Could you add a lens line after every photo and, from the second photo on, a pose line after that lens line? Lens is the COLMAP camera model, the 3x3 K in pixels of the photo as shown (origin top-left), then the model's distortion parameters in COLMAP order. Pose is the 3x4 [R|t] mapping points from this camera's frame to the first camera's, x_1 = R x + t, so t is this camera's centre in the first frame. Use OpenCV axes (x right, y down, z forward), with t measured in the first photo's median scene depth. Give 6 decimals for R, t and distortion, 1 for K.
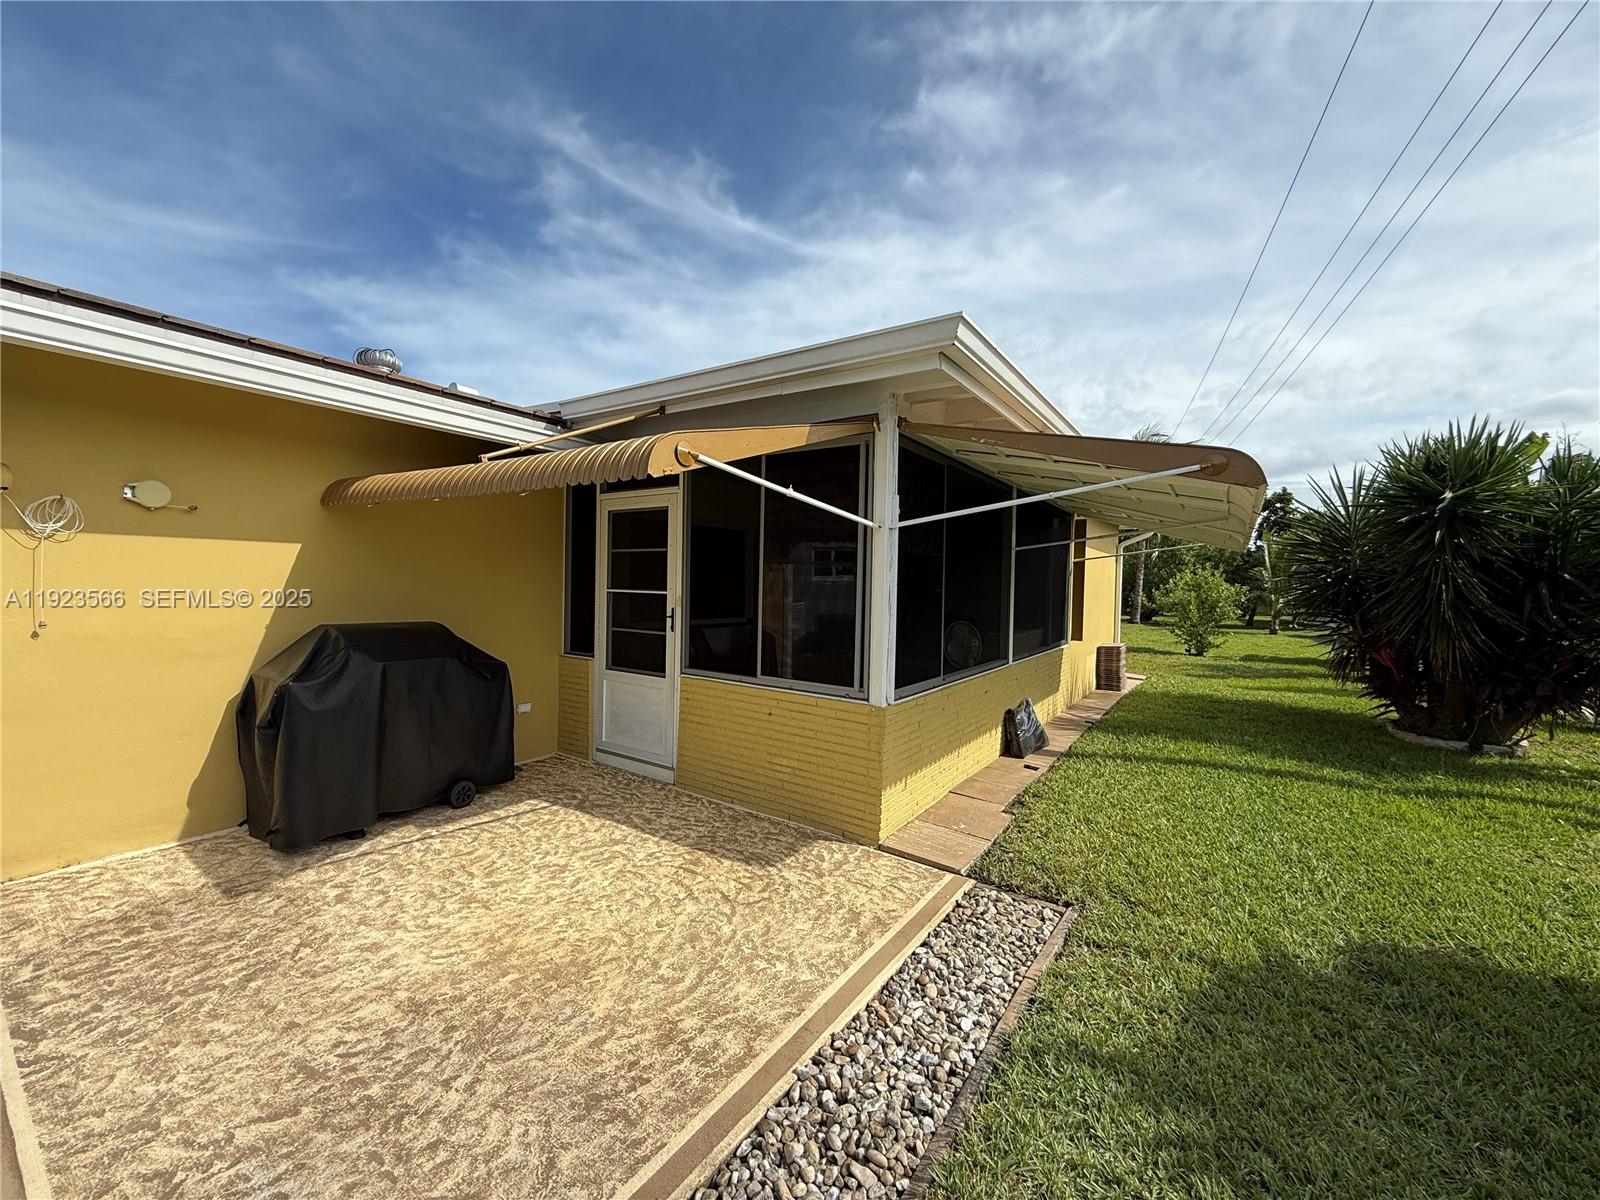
lens RADIAL K [[640.0, 0, 792.0], [0, 640.0, 597.8], [0, 0, 1]] dist [-0.000554, 0.000498]
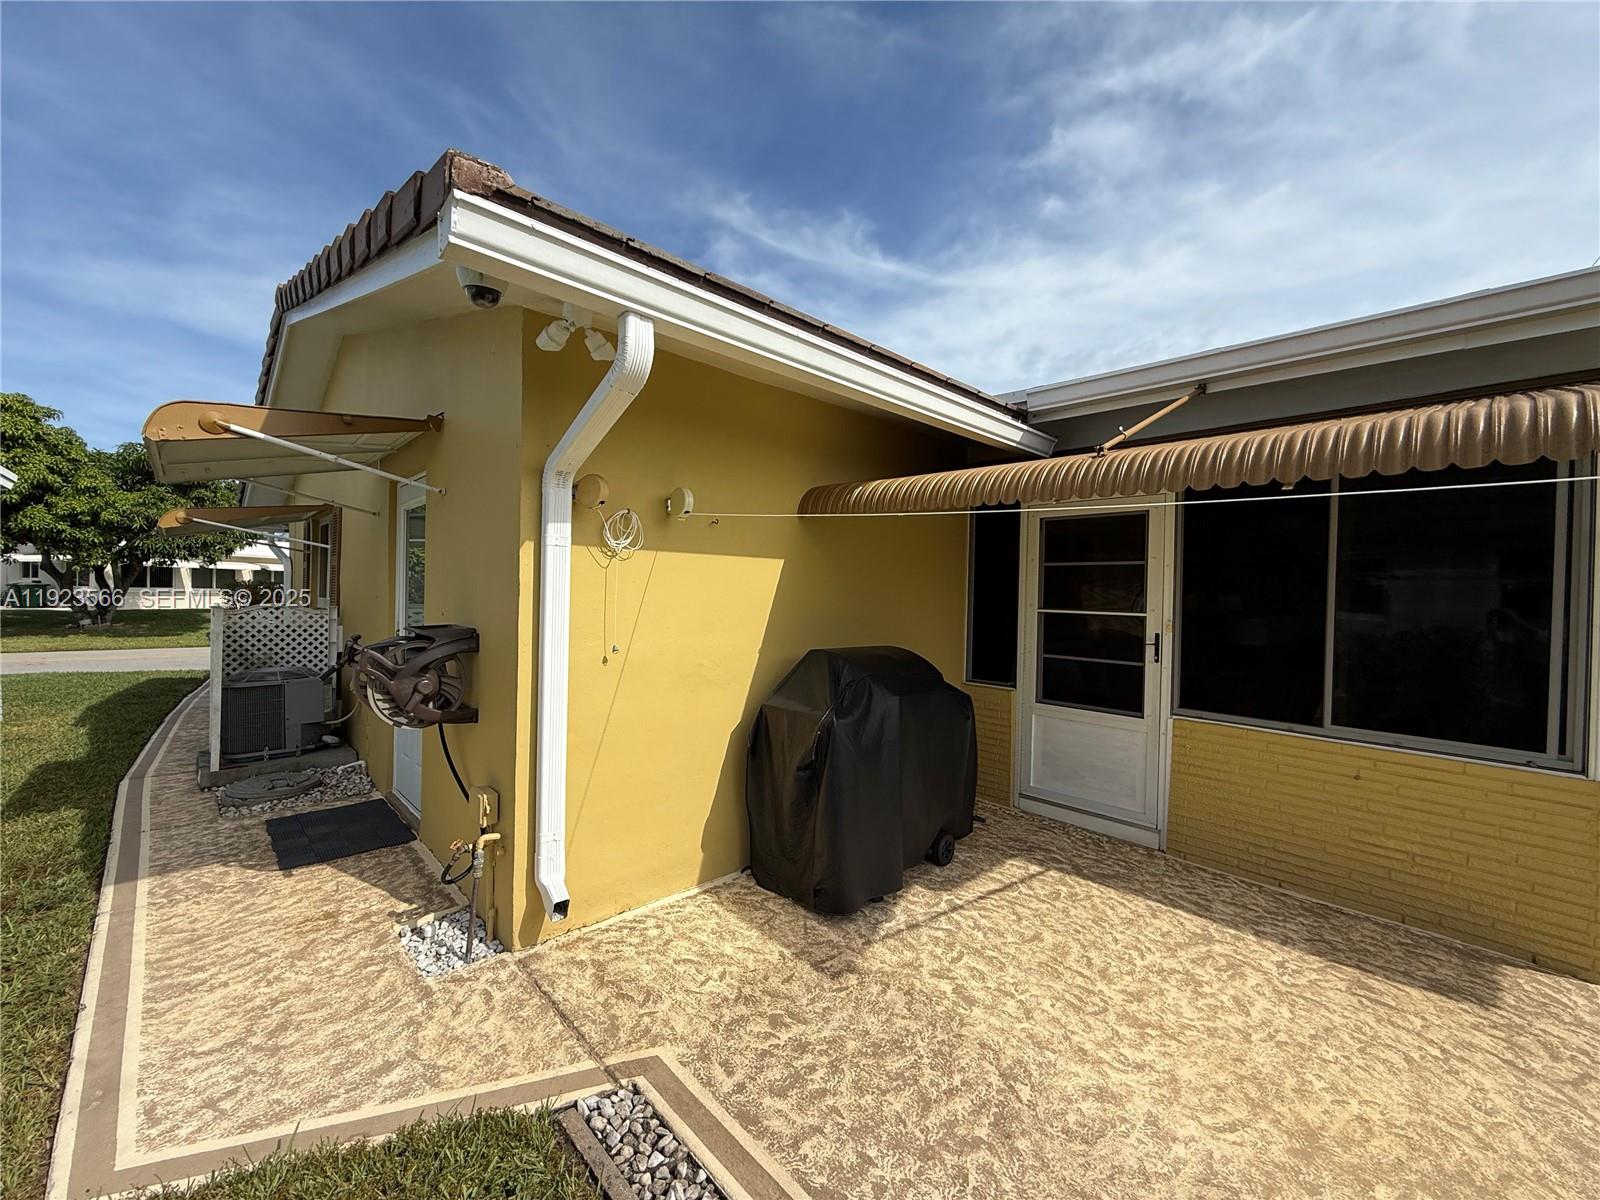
lens RADIAL K [[640.0, 0, 792.1], [0, 640.0, 597.4], [0, 0, 1]] dist [-0.000554, 0.000498]
pose [[0.977063, 0.002665, -0.212936, -0.604586], [-0.007125, 0.999771, -0.020179, -0.013632], [0.212833, 0.021233, 0.976858, 0.124985]]
